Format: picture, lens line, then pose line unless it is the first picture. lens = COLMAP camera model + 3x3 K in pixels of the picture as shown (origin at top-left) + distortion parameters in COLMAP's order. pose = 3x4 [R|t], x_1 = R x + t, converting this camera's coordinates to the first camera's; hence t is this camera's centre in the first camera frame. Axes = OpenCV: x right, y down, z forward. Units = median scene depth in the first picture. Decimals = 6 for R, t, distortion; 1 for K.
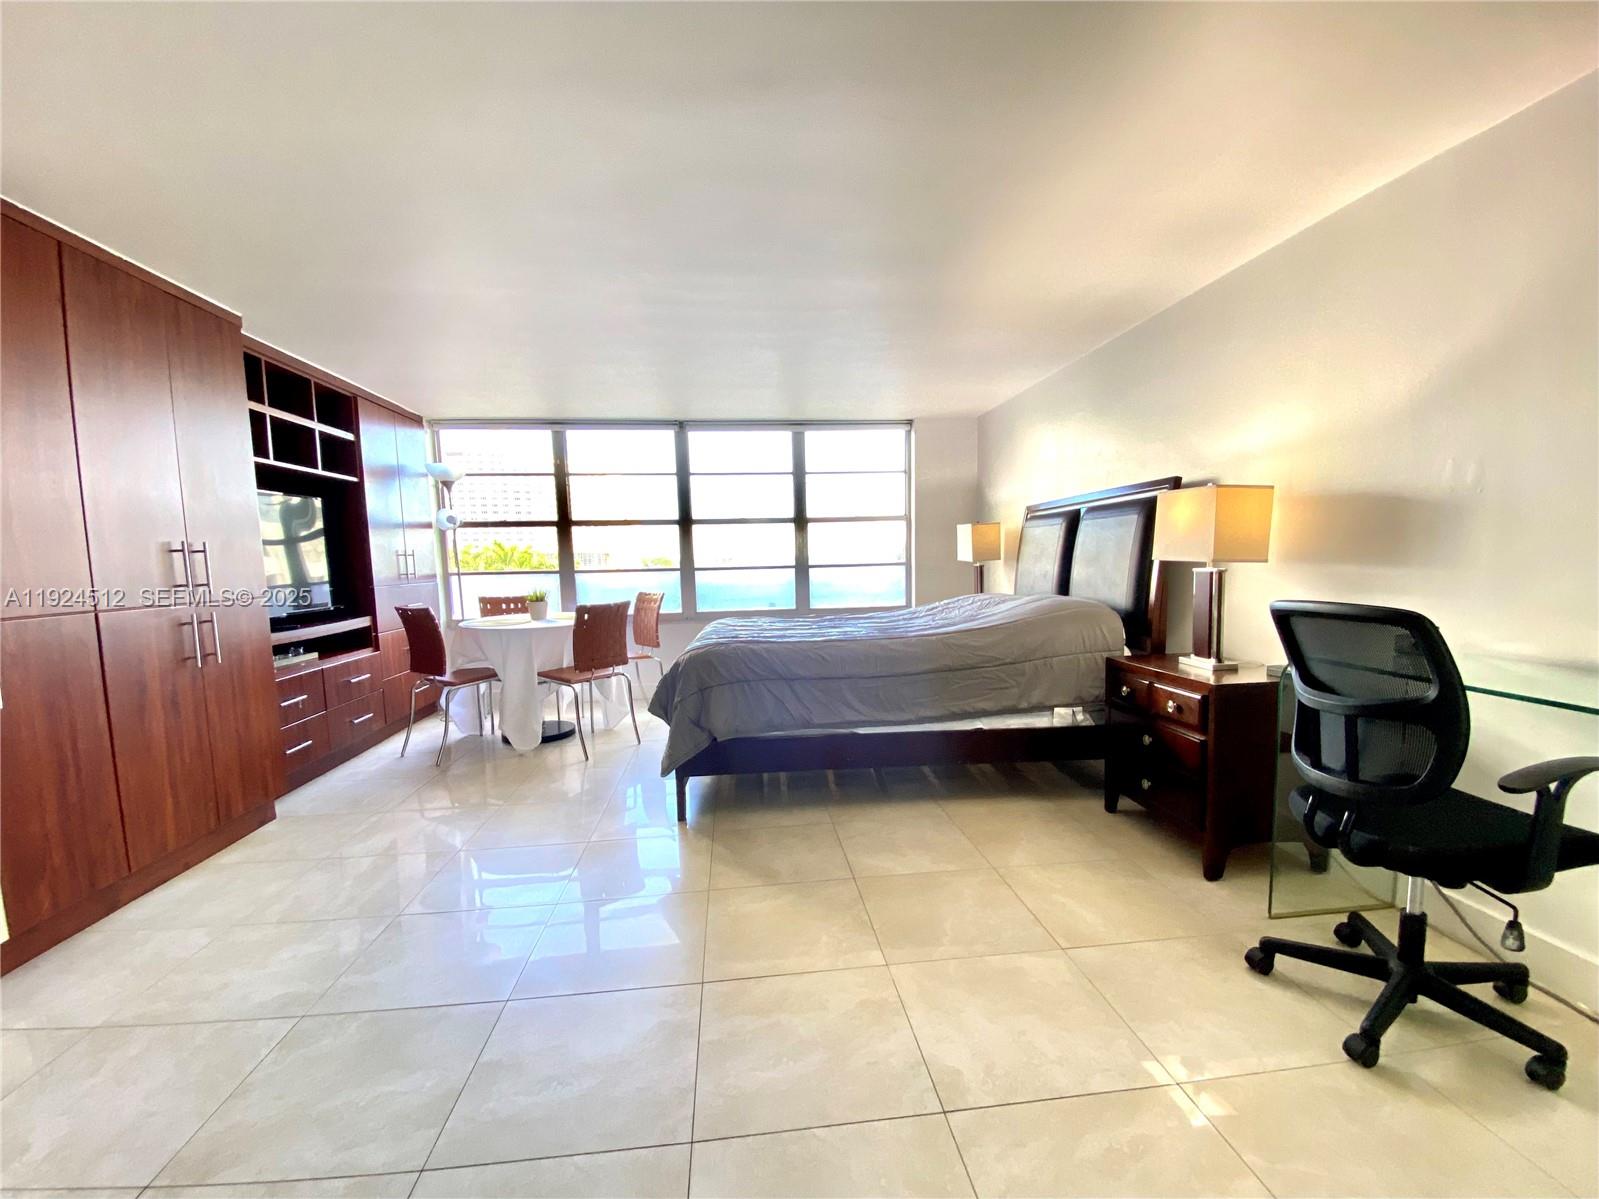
lens RADIAL K [[680.5, 0, 806.8], [0, 680.5, 636.6], [0, 0, 1]] dist [0.002999, -0.006430]
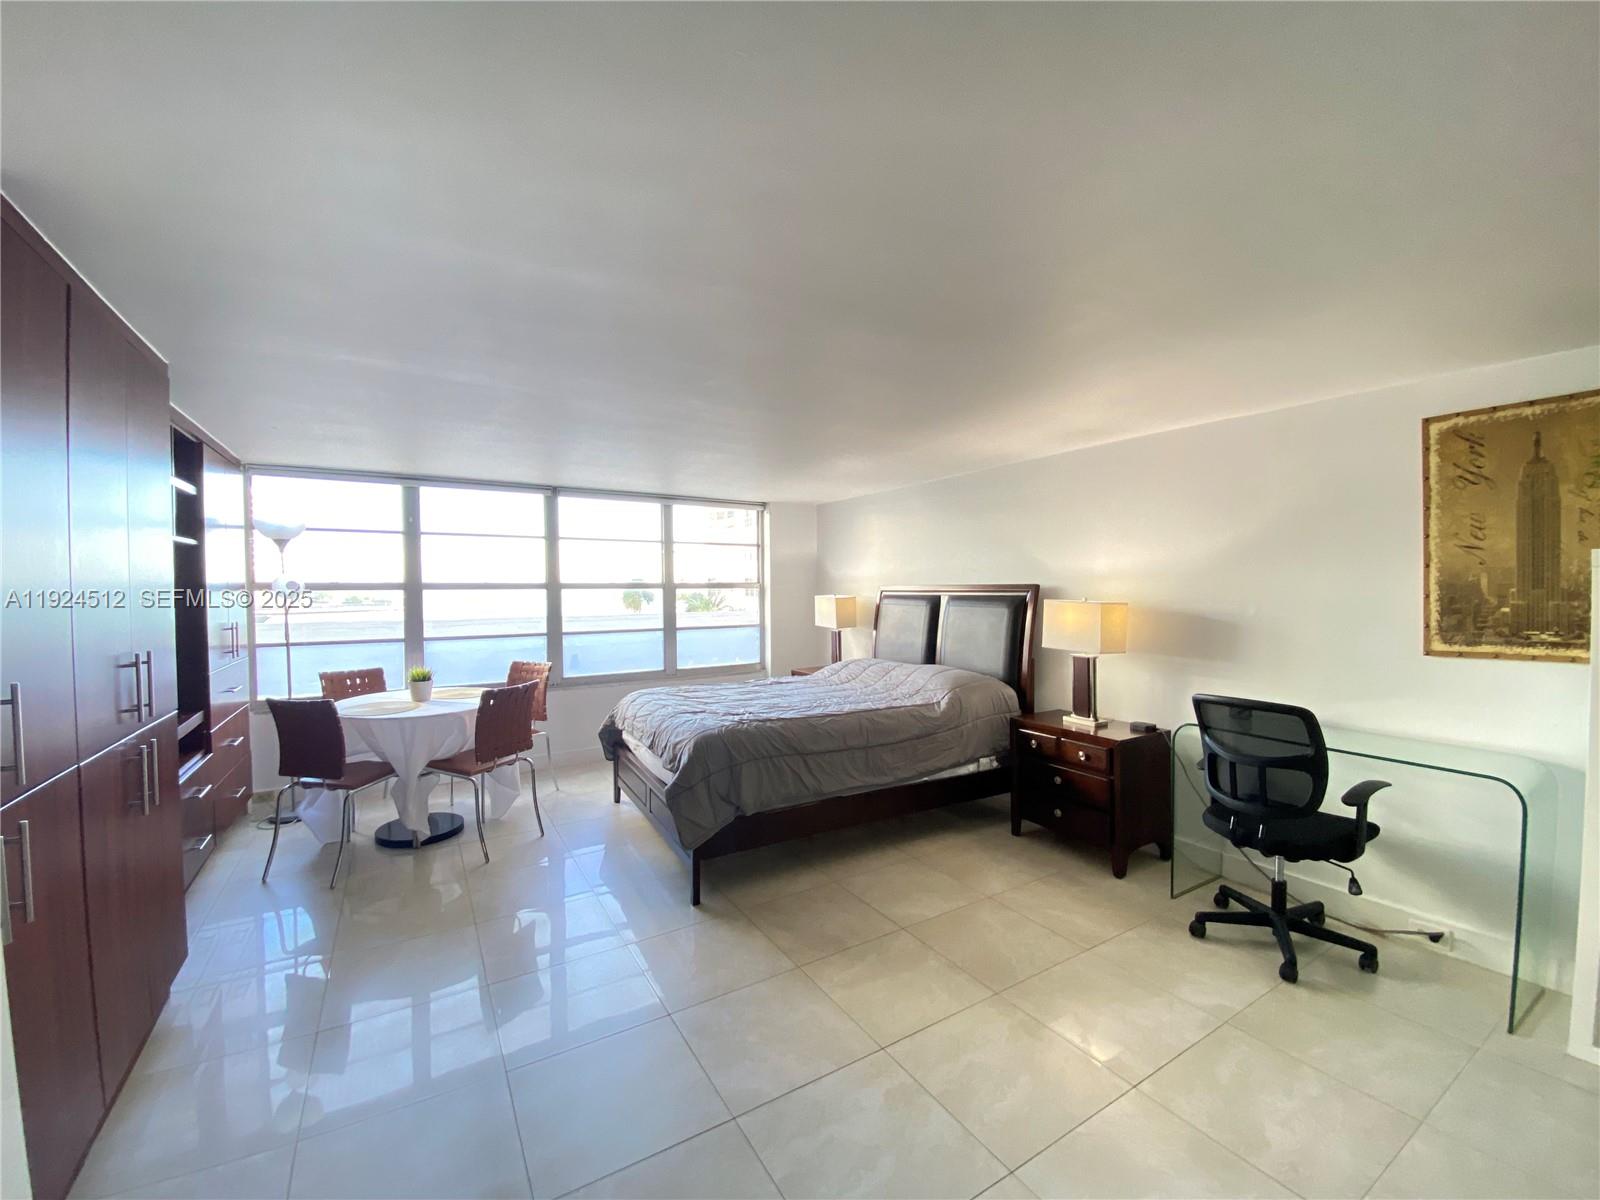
lens RADIAL K [[650.0, 0, 800.0], [0, 650.0, 600.0], [0, 0, 1]] dist [-0.001175, -0.000281]
pose [[0.904452, 0.011105, 0.426430, -0.444318], [0.031268, 0.995246, -0.092236, -0.087130], [-0.425427, 0.096756, 0.899805, 0.000028]]
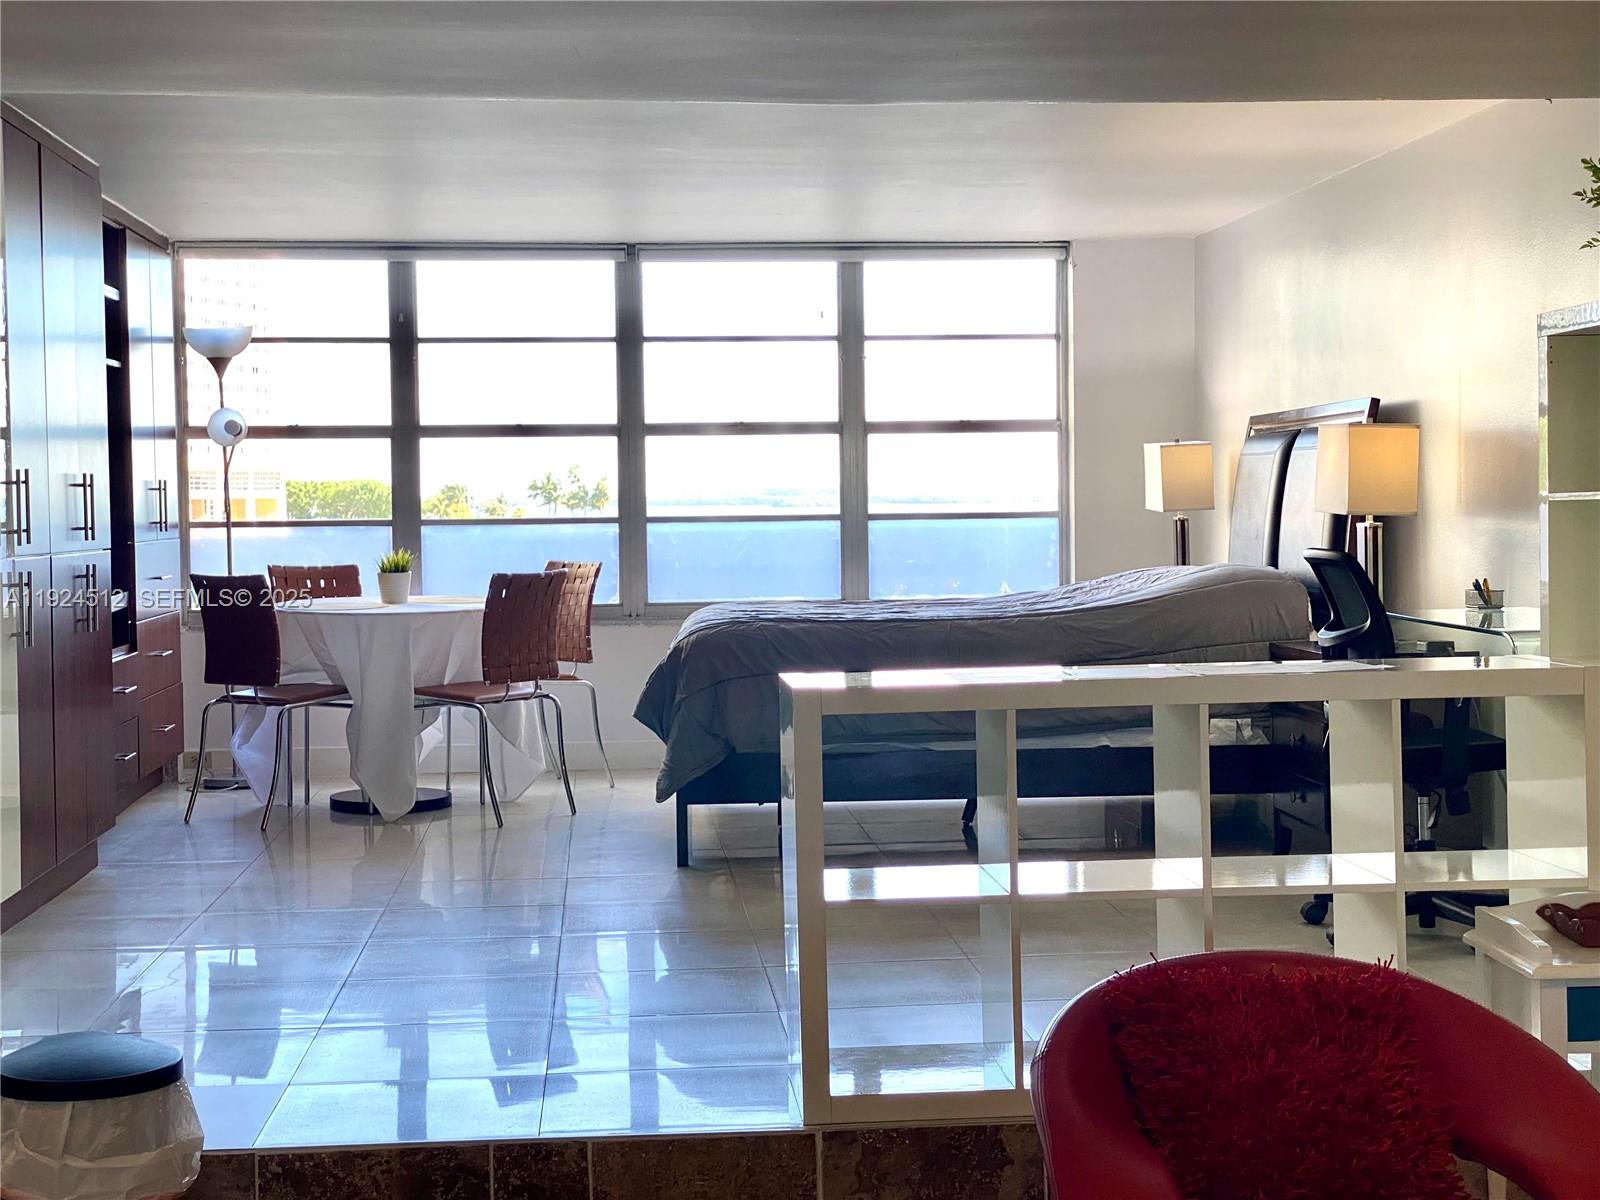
lens RADIAL K [[2399.0, 0, 800.0], [0, 2399.0, 600.0], [0, 0, 1]] dist [0.161548, -0.034628]
pose [[0.999497, 0.011896, -0.029384, 0.009563], [-0.013928, 0.997453, -0.069950, 0.157450], [0.028477, 0.070324, 0.997118, -1.464160]]
